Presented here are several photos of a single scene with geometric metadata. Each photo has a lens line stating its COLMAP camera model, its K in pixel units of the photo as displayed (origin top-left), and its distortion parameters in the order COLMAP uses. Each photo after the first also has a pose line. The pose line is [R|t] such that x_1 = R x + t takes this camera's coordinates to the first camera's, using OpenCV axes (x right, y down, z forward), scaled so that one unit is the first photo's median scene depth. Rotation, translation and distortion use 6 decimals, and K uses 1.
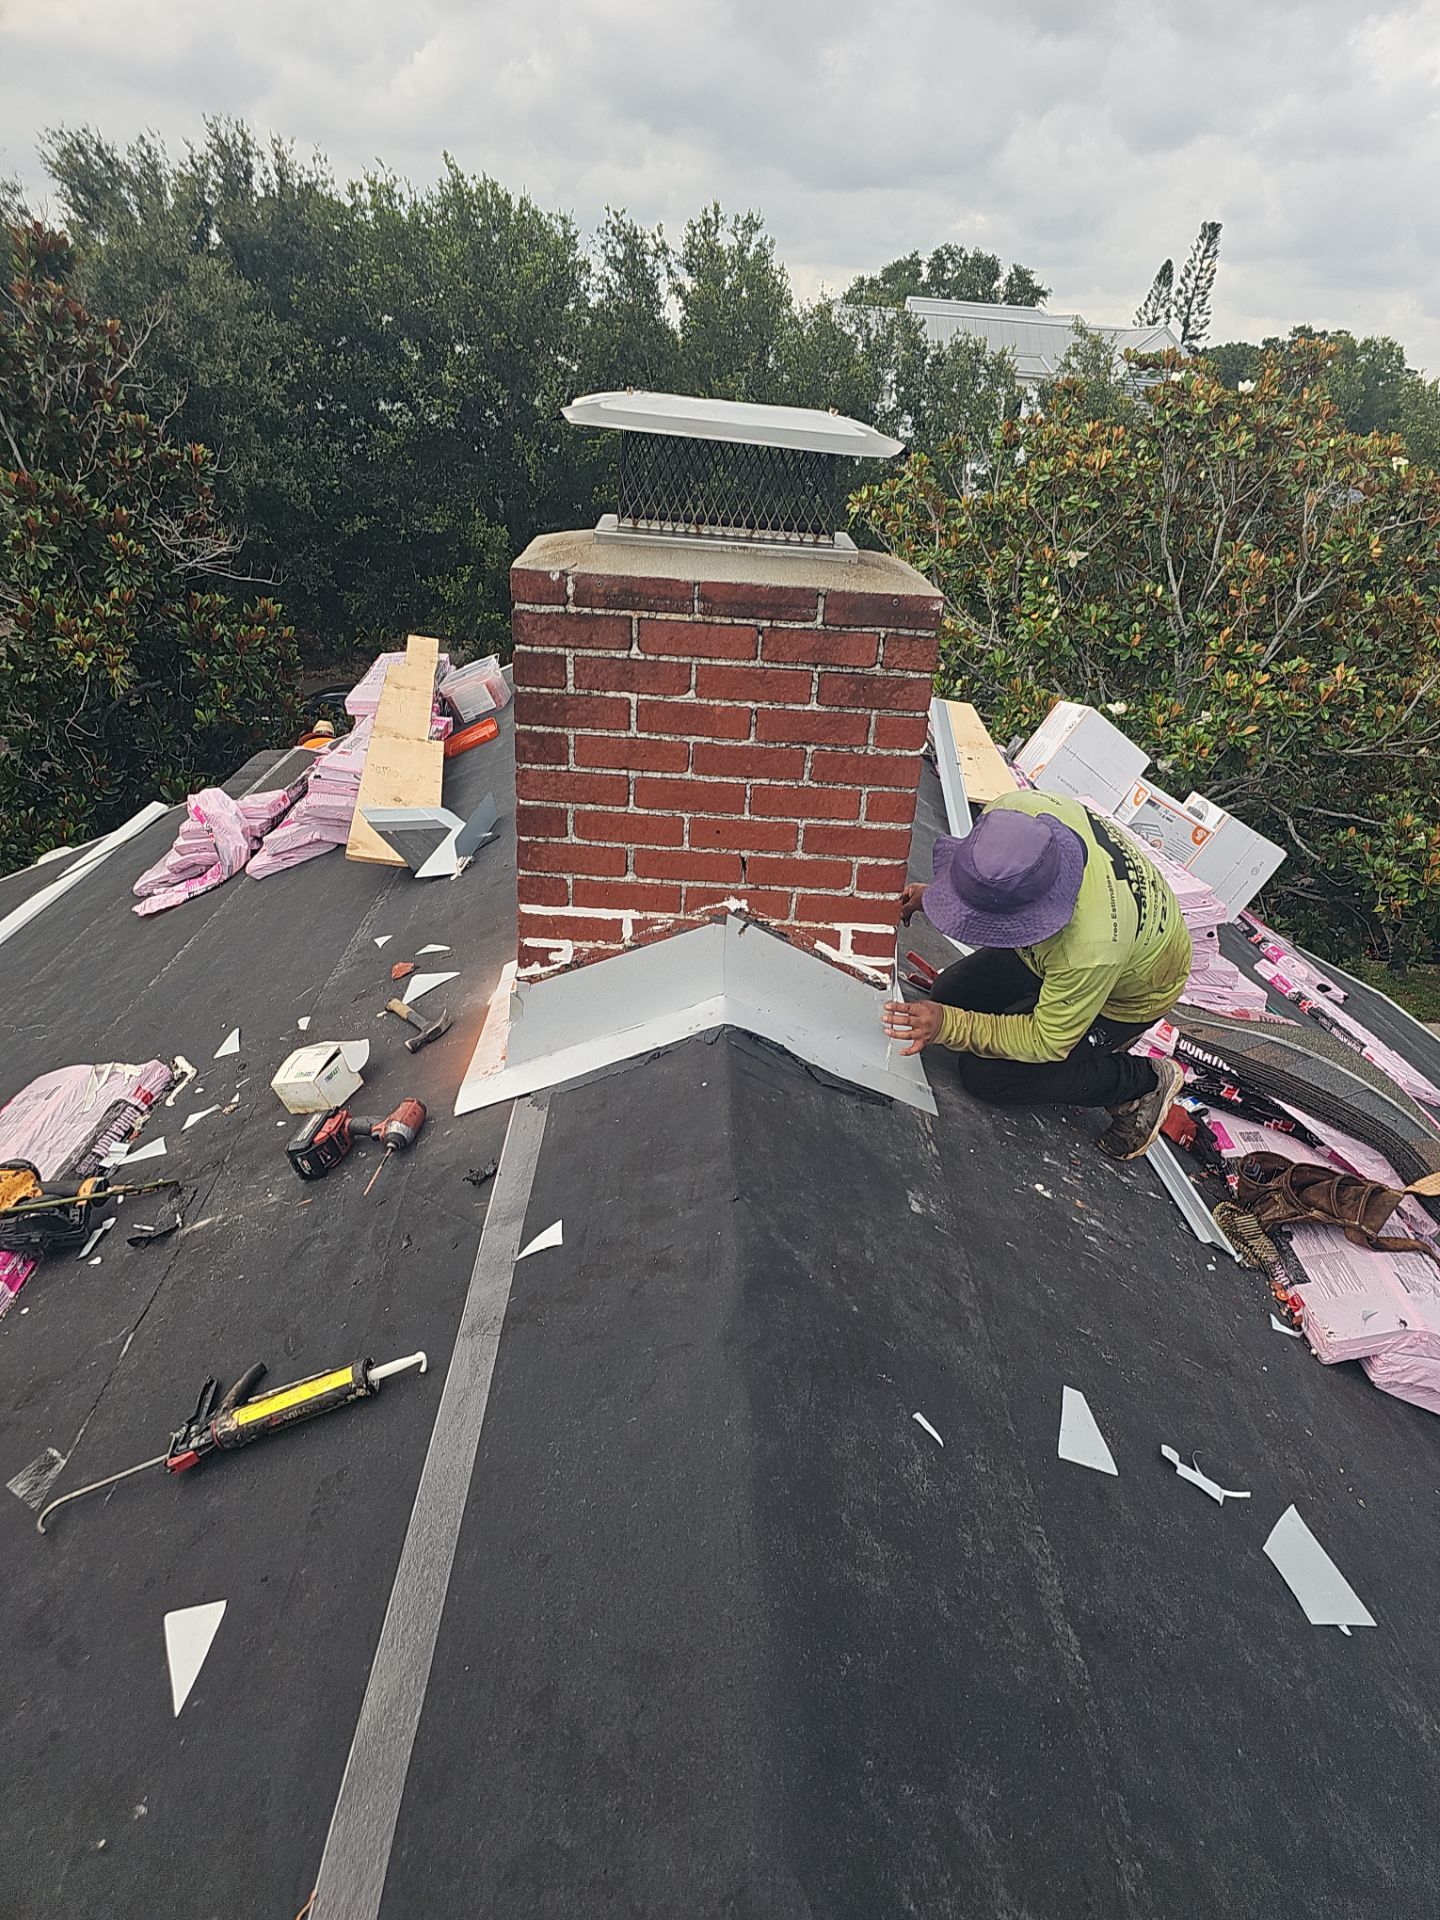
lens RADIAL K [[1278.5, 0, 746.9], [0, 1278.5, 958.0], [0, 0, 1]] dist [0.080682, -0.078557]
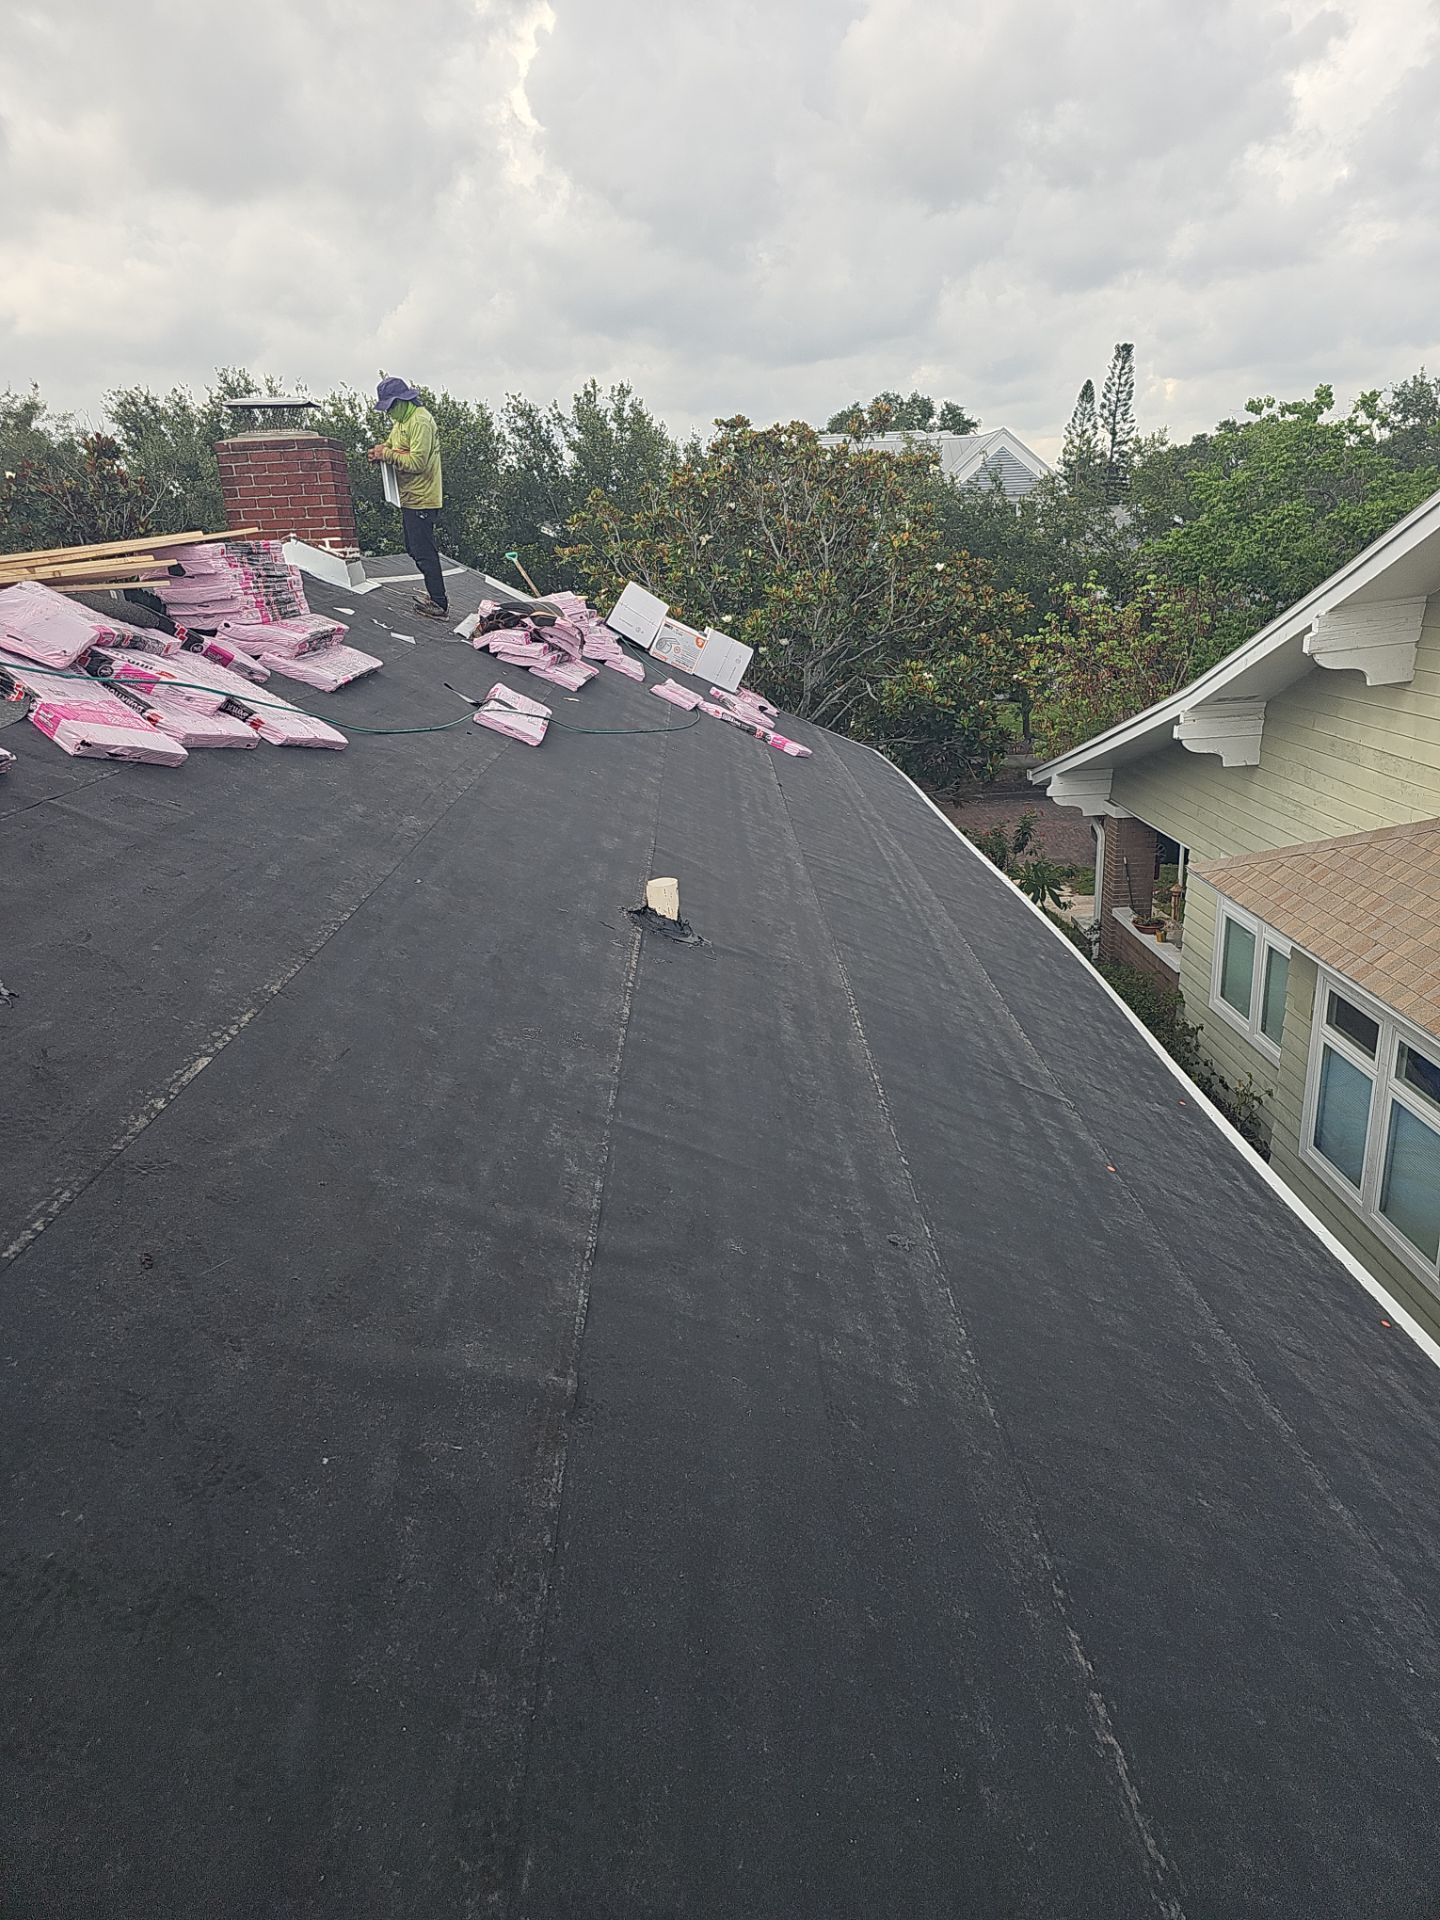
lens RADIAL K [[1332.4, 0, 720.0], [0, 1332.4, 960.0], [0, 0, 1]] dist [0.008042, 0.001108]
pose [[0.992361, -0.099668, -0.072709, 0.066374], [0.090229, 0.988270, -0.123215, 0.085134], [0.084137, 0.115714, 0.989713, -0.124140]]
